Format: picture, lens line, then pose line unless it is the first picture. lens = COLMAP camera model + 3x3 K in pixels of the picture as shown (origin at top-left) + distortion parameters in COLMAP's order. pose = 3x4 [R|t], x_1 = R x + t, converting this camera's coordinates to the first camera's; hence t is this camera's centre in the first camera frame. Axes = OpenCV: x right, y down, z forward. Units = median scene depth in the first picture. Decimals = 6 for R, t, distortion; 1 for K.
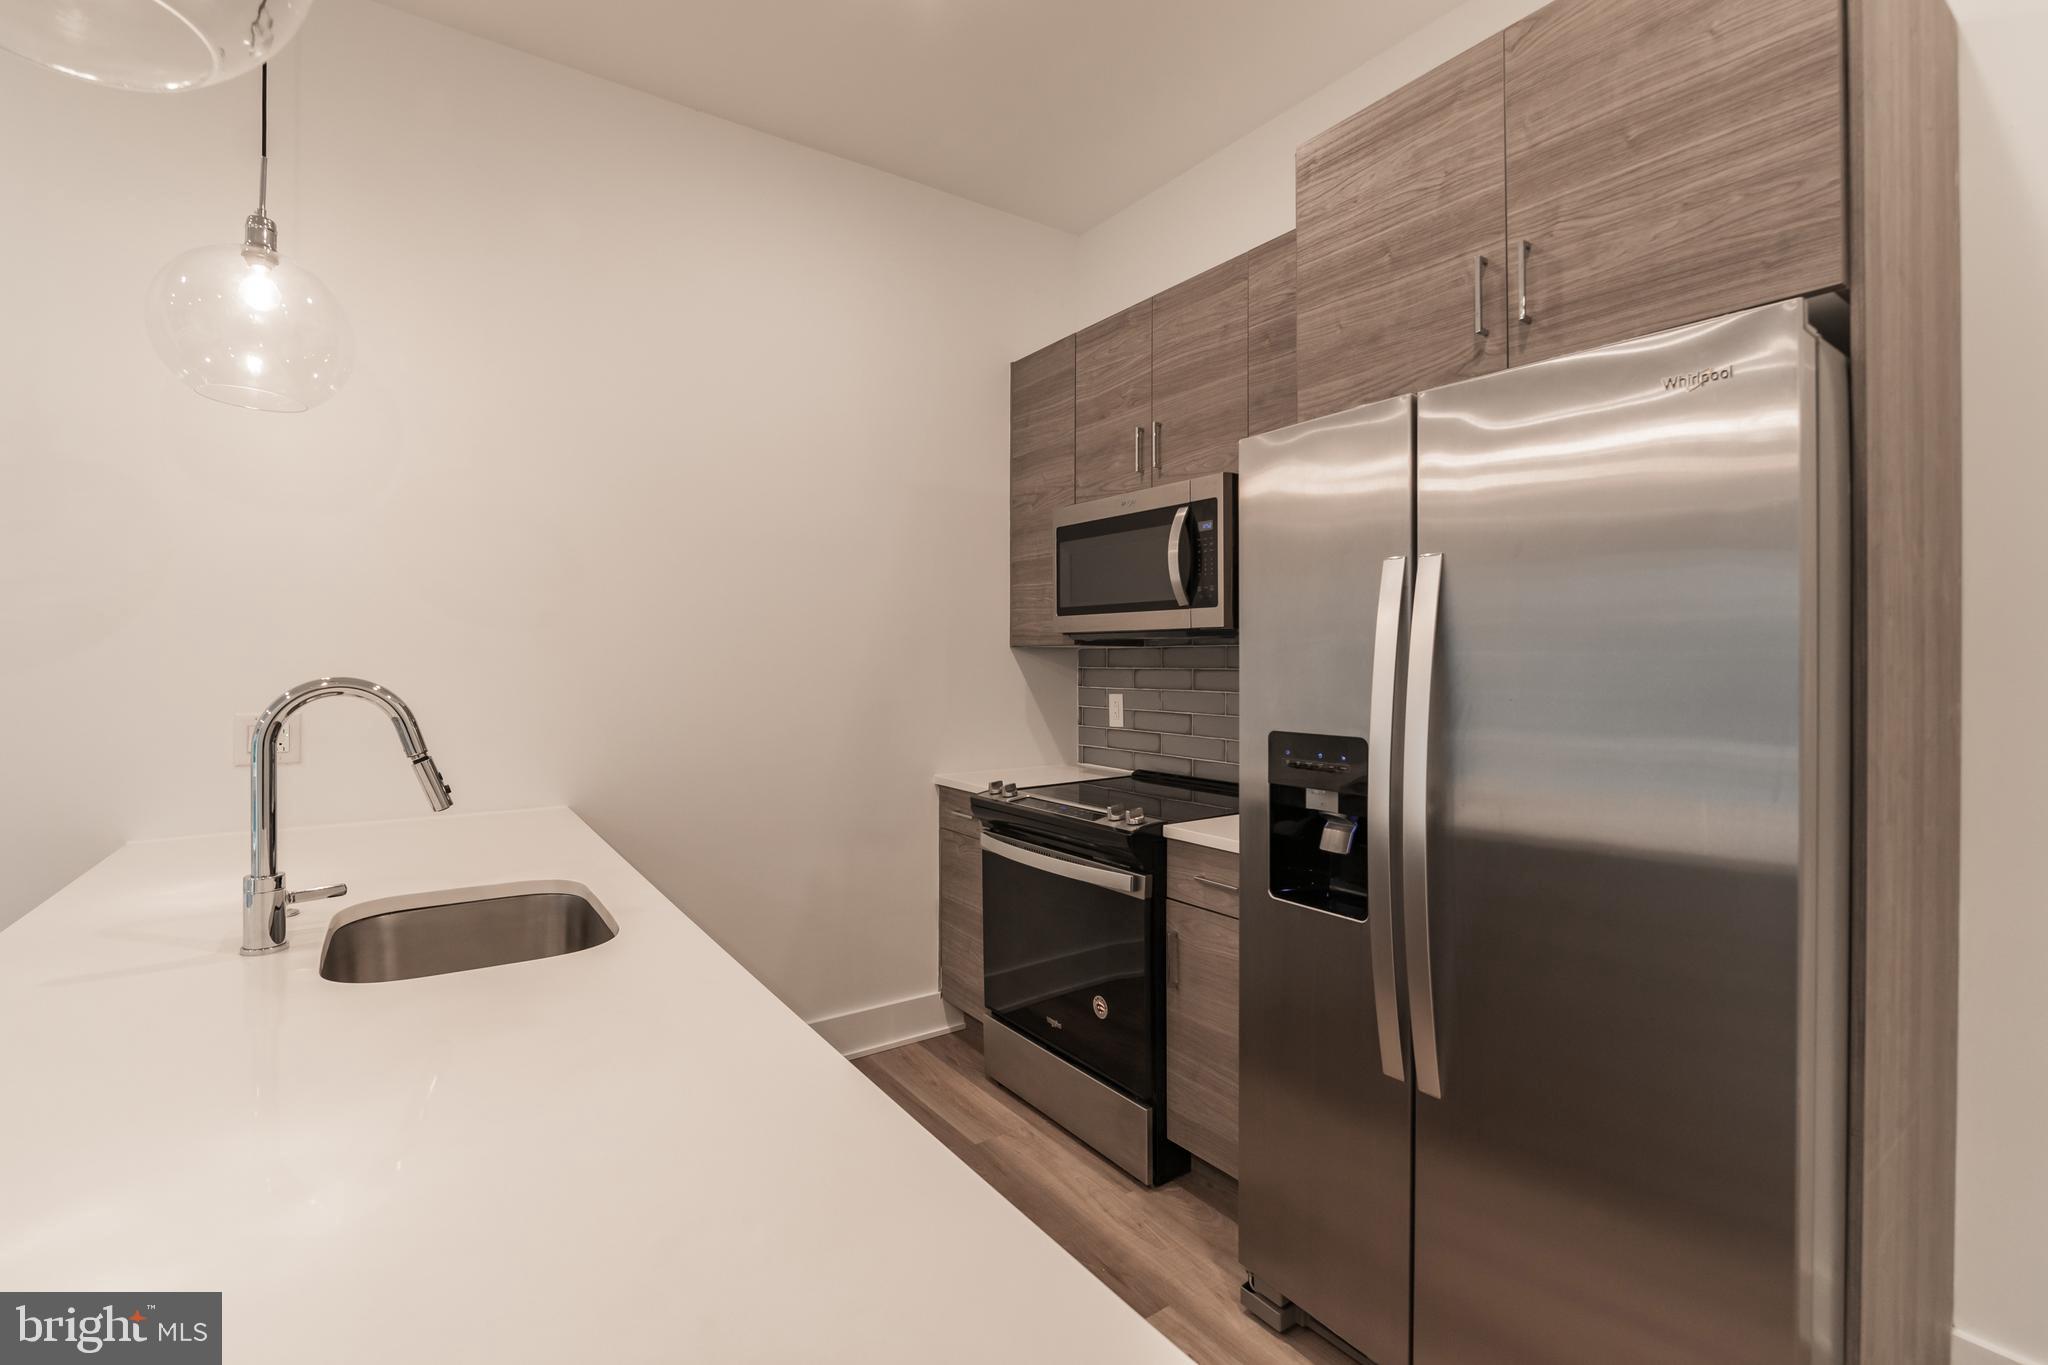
lens RADIAL K [[918.7, 0, 1096.1], [0, 918.7, 663.8], [0, 0, 1]] dist [-0.020925, 0.003103]
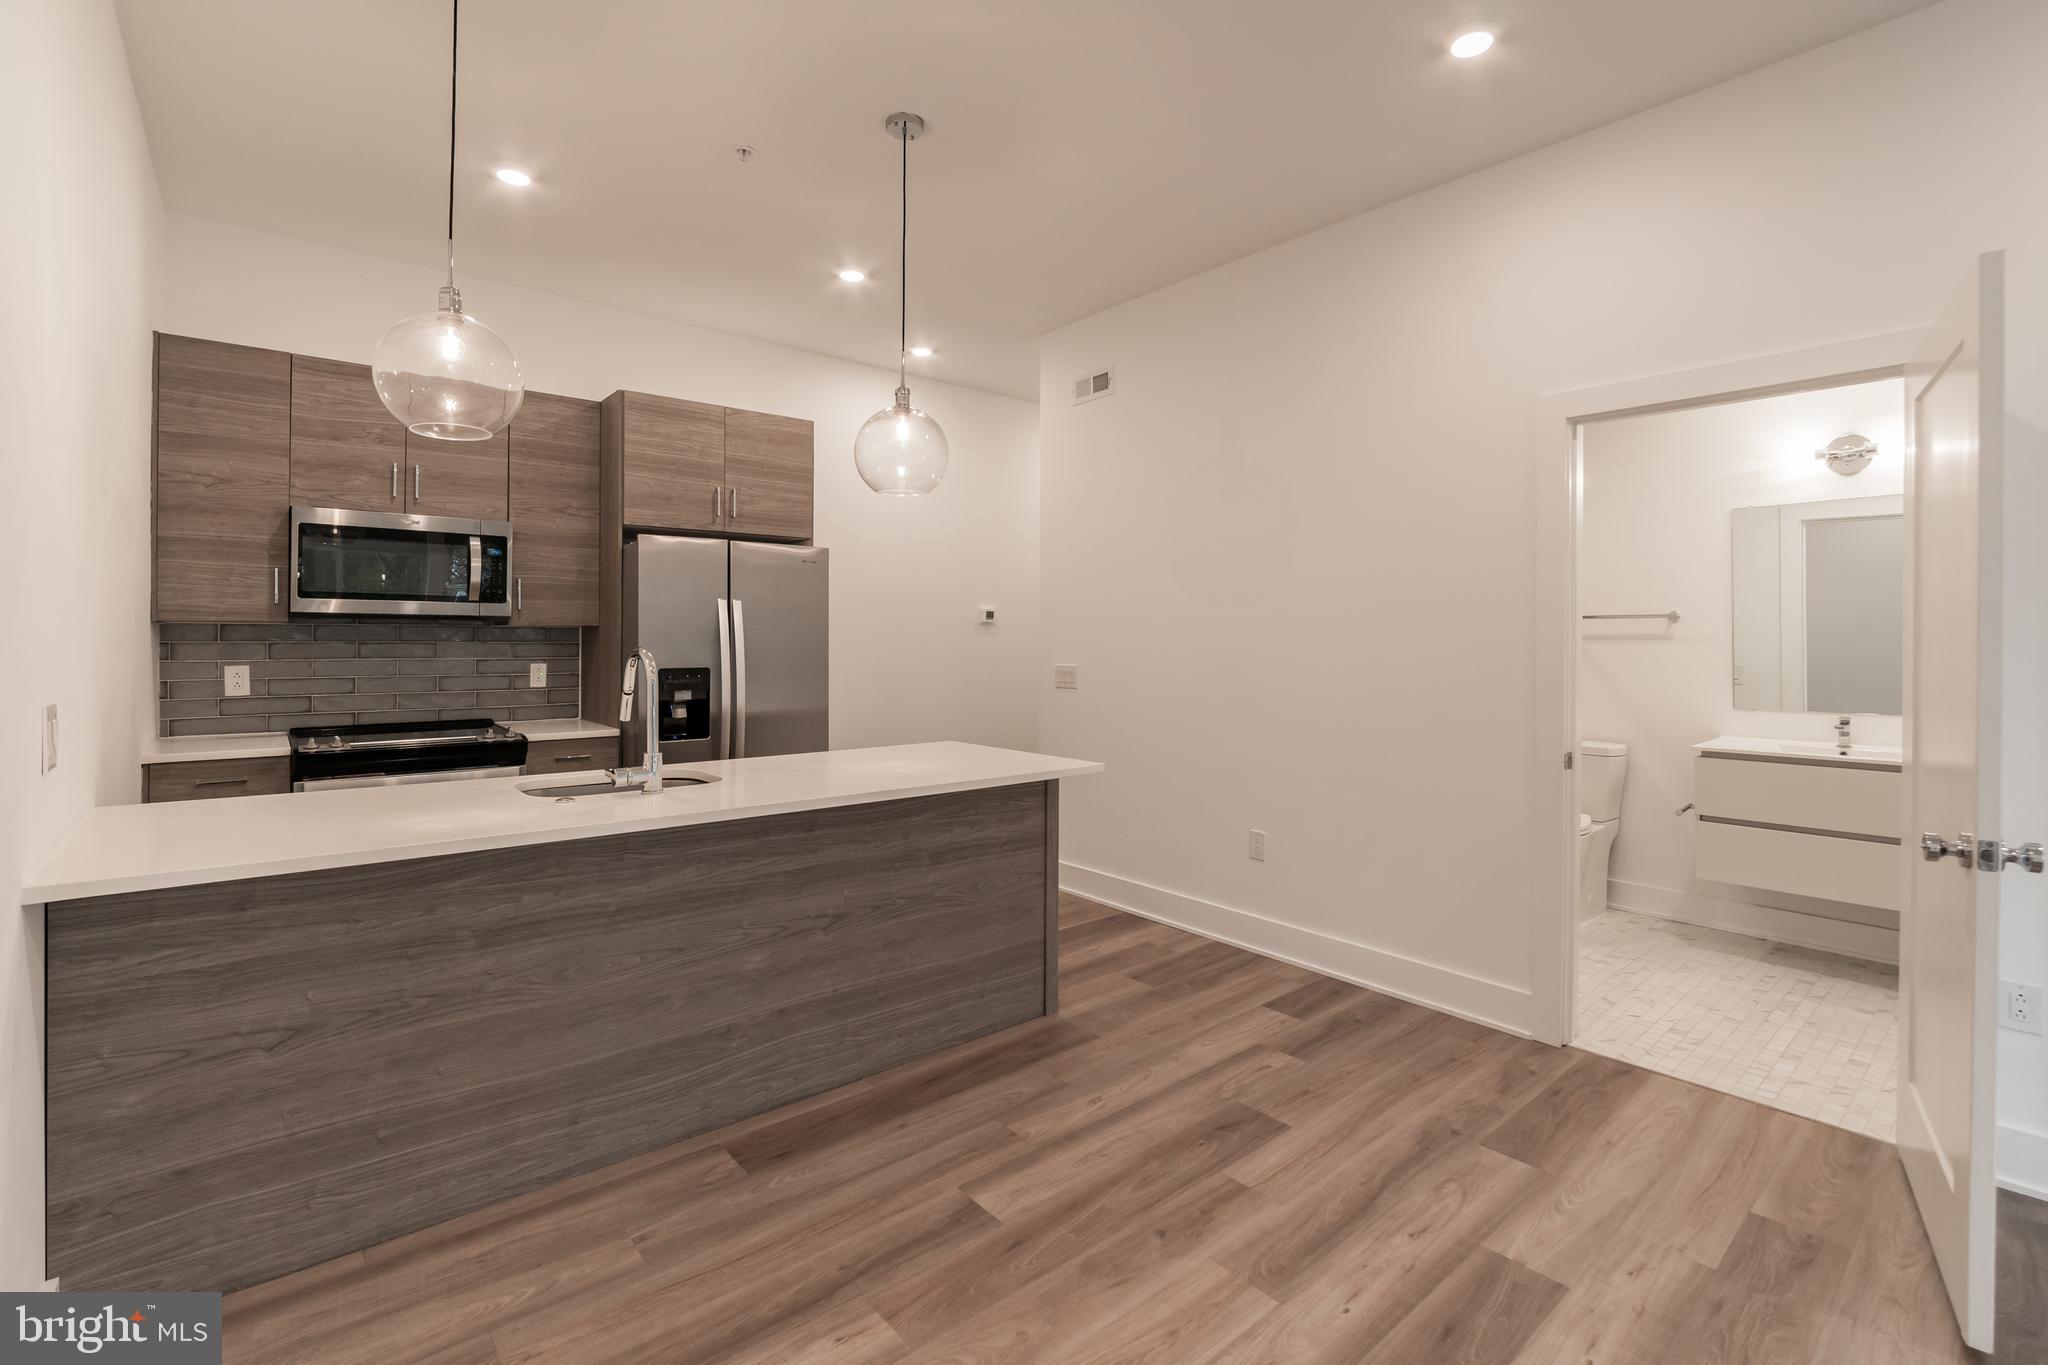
lens RADIAL K [[918.7, 0, 1024.9], [0, 918.7, 641.6], [0, 0, 1]] dist [-0.020925, 0.003103]
pose [[-0.079804, -0.003954, 0.996803, -1.701068], [-0.000276, 0.999992, 0.003945, -0.001024], [-0.996811, 0.000040, -0.079804, 0.227508]]
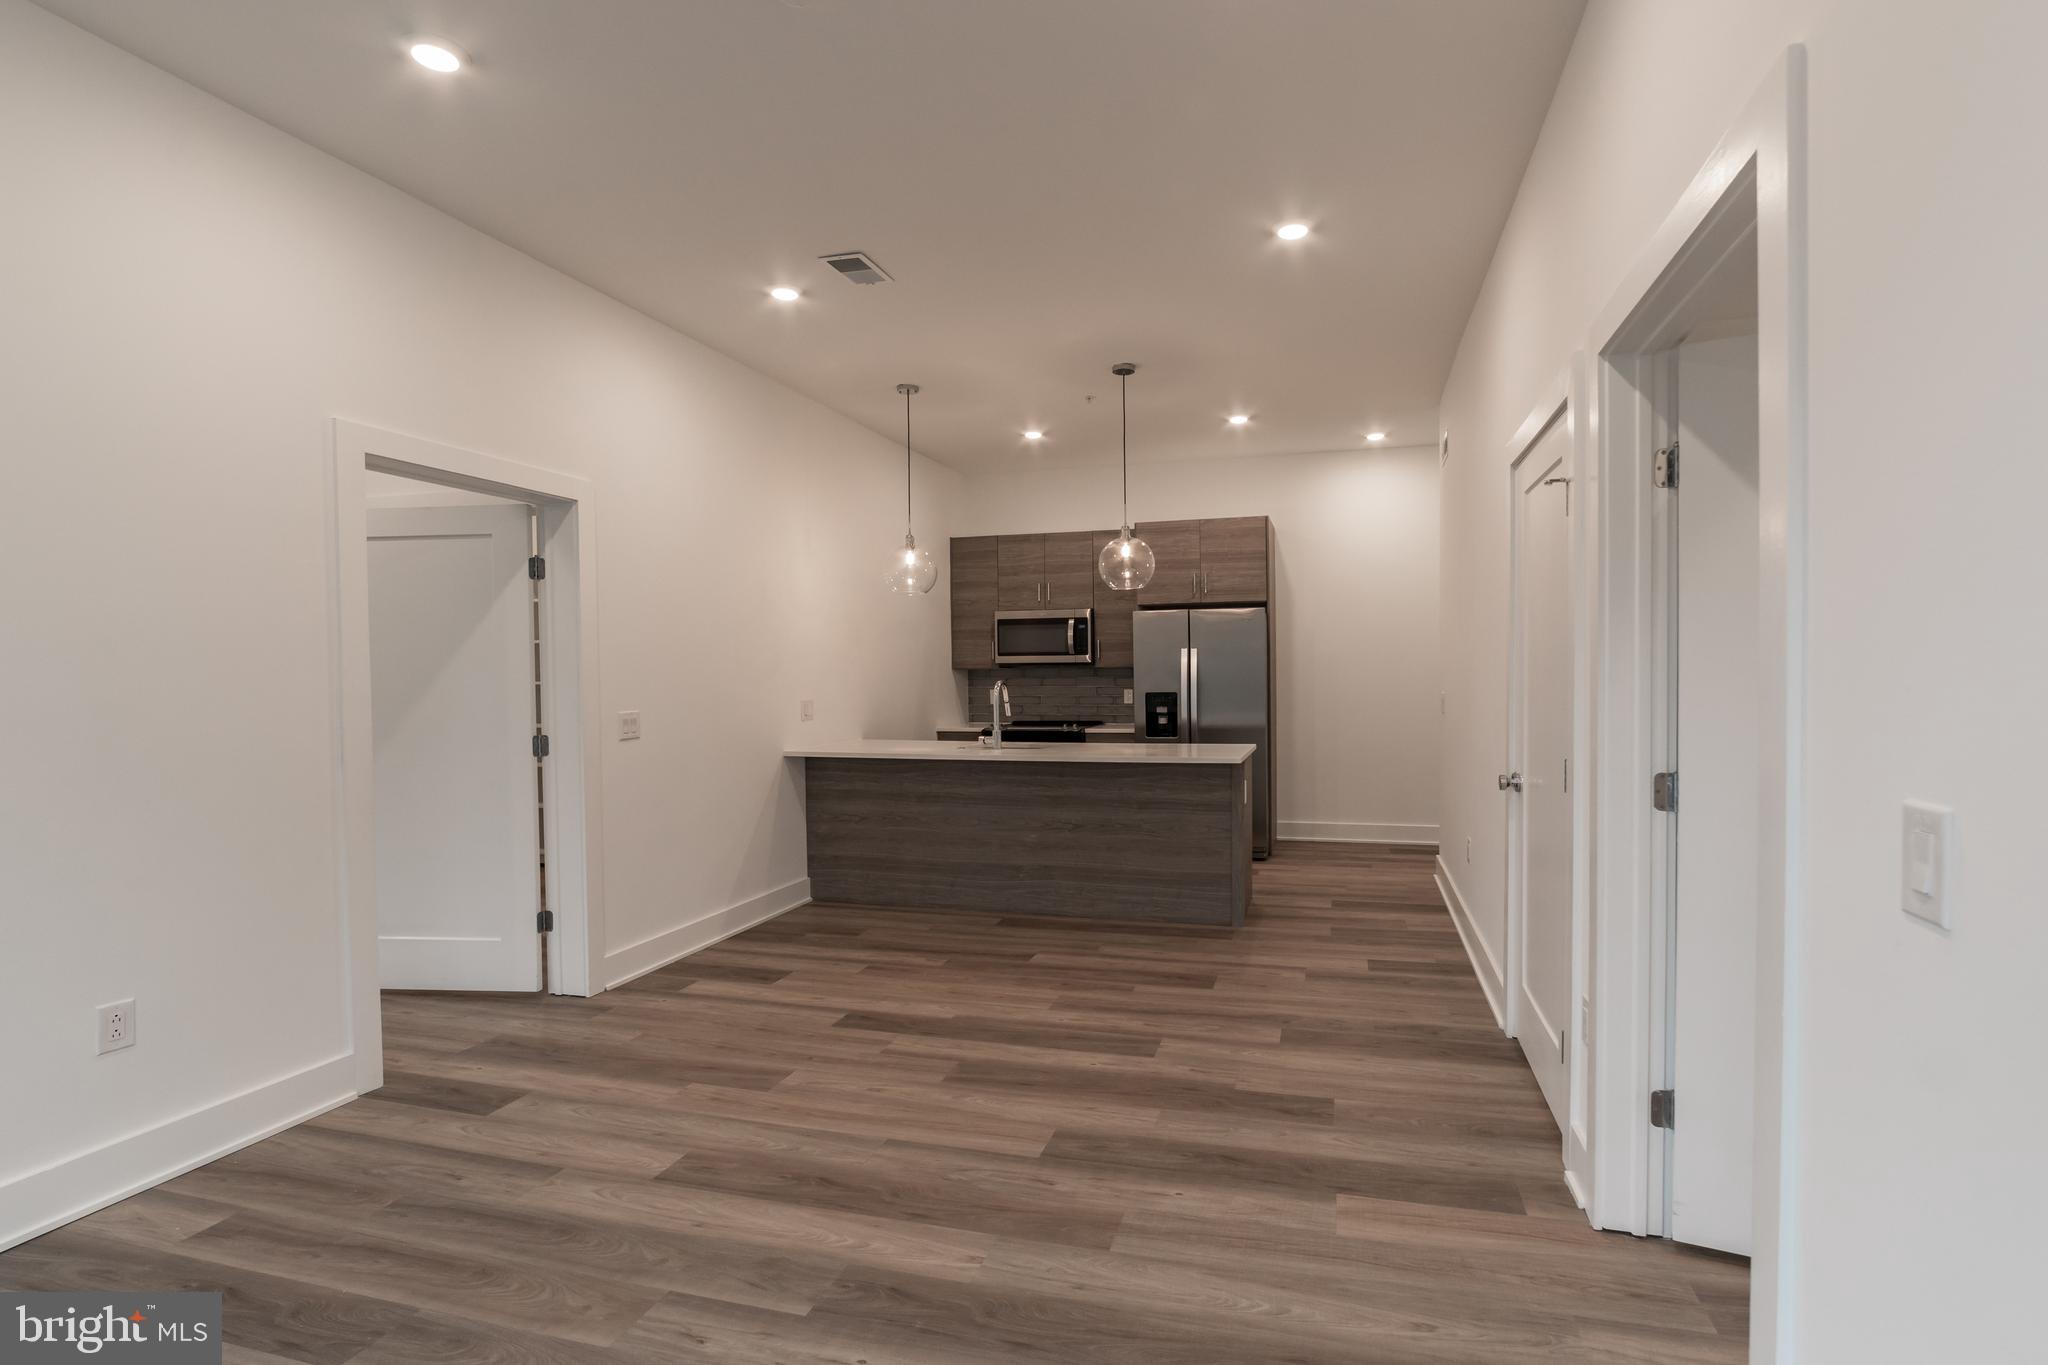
lens RADIAL K [[990.7, 0, 1141.5], [0, 990.7, 698.7], [0, 0, 1]] dist [-0.015169, 0.000293]
pose [[0.759278, -0.024961, 0.650288, -1.927876], [0.013088, 0.999648, 0.023090, 0.005705], [-0.650635, -0.009021, 0.759337, -1.610235]]
